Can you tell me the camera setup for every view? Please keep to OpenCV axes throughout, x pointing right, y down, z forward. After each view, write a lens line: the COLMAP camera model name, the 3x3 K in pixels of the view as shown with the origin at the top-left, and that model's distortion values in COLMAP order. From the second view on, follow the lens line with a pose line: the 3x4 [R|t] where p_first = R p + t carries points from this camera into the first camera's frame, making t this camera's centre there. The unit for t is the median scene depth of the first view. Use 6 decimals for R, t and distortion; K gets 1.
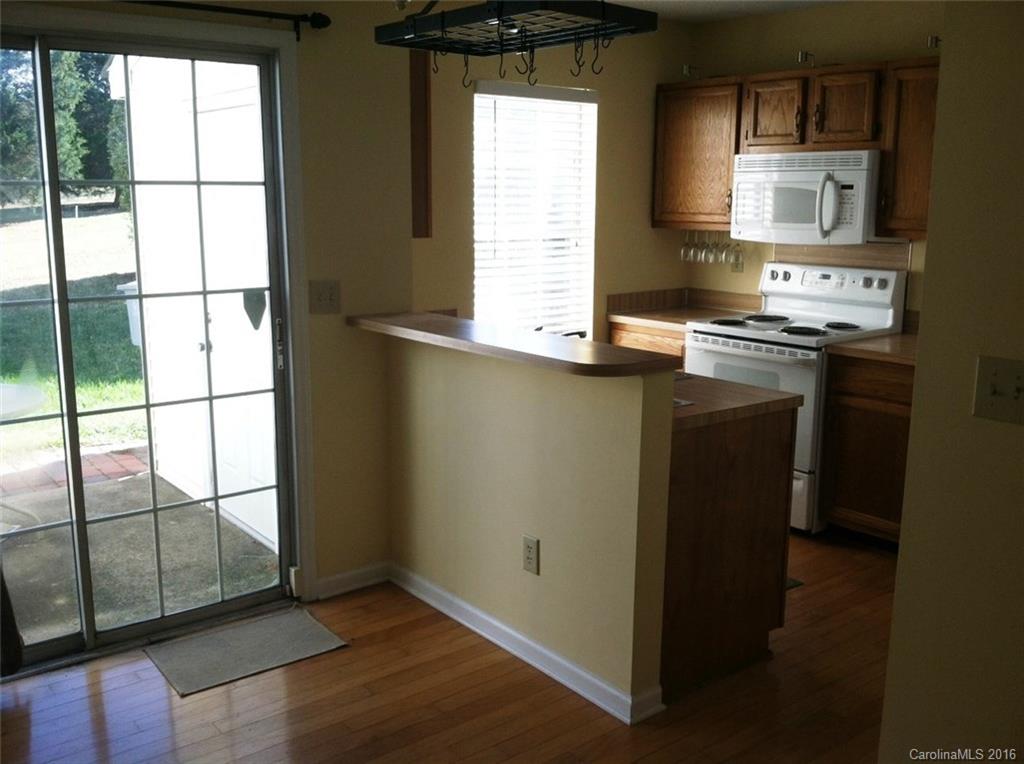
lens RADIAL K [[986.5, 0, 512.0], [0, 986.5, 382.0], [0, 0, 1]] dist [0.106681, -0.359870]
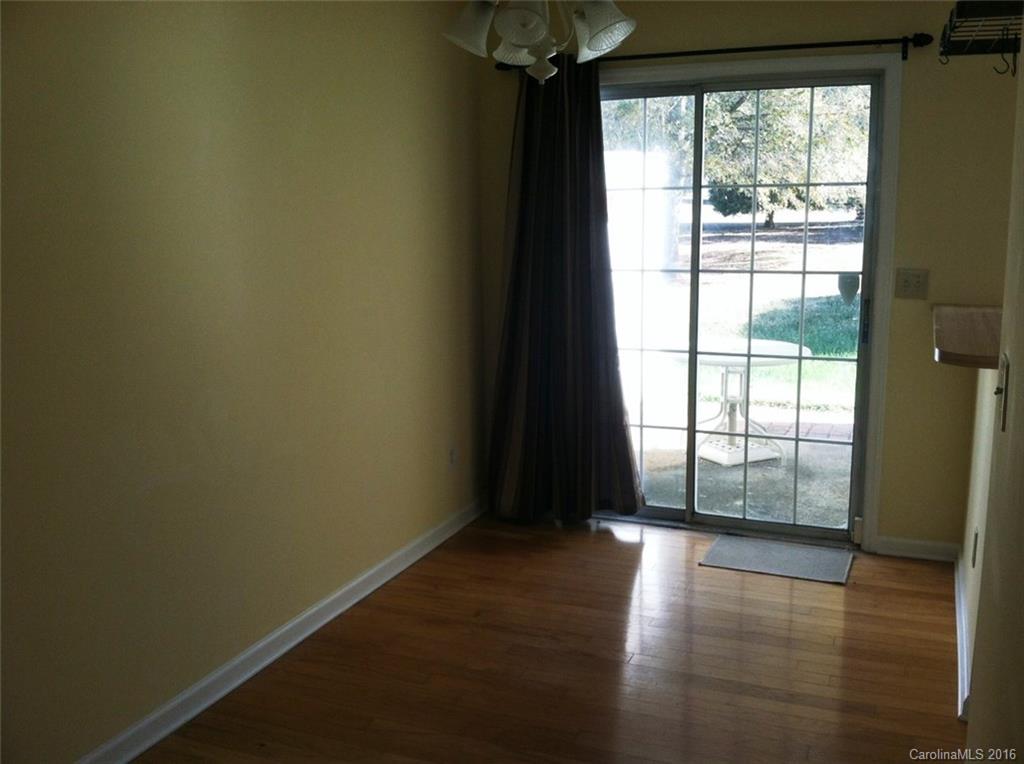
lens RADIAL K [[986.5, 0, 512.0], [0, 986.5, 382.0], [0, 0, 1]] dist [0.106681, -0.359870]
pose [[0.481316, 0.148454, -0.863884, 0.431362], [-0.154200, 0.984524, 0.083272, -0.001321], [0.862877, 0.093131, 0.496759, 0.053870]]
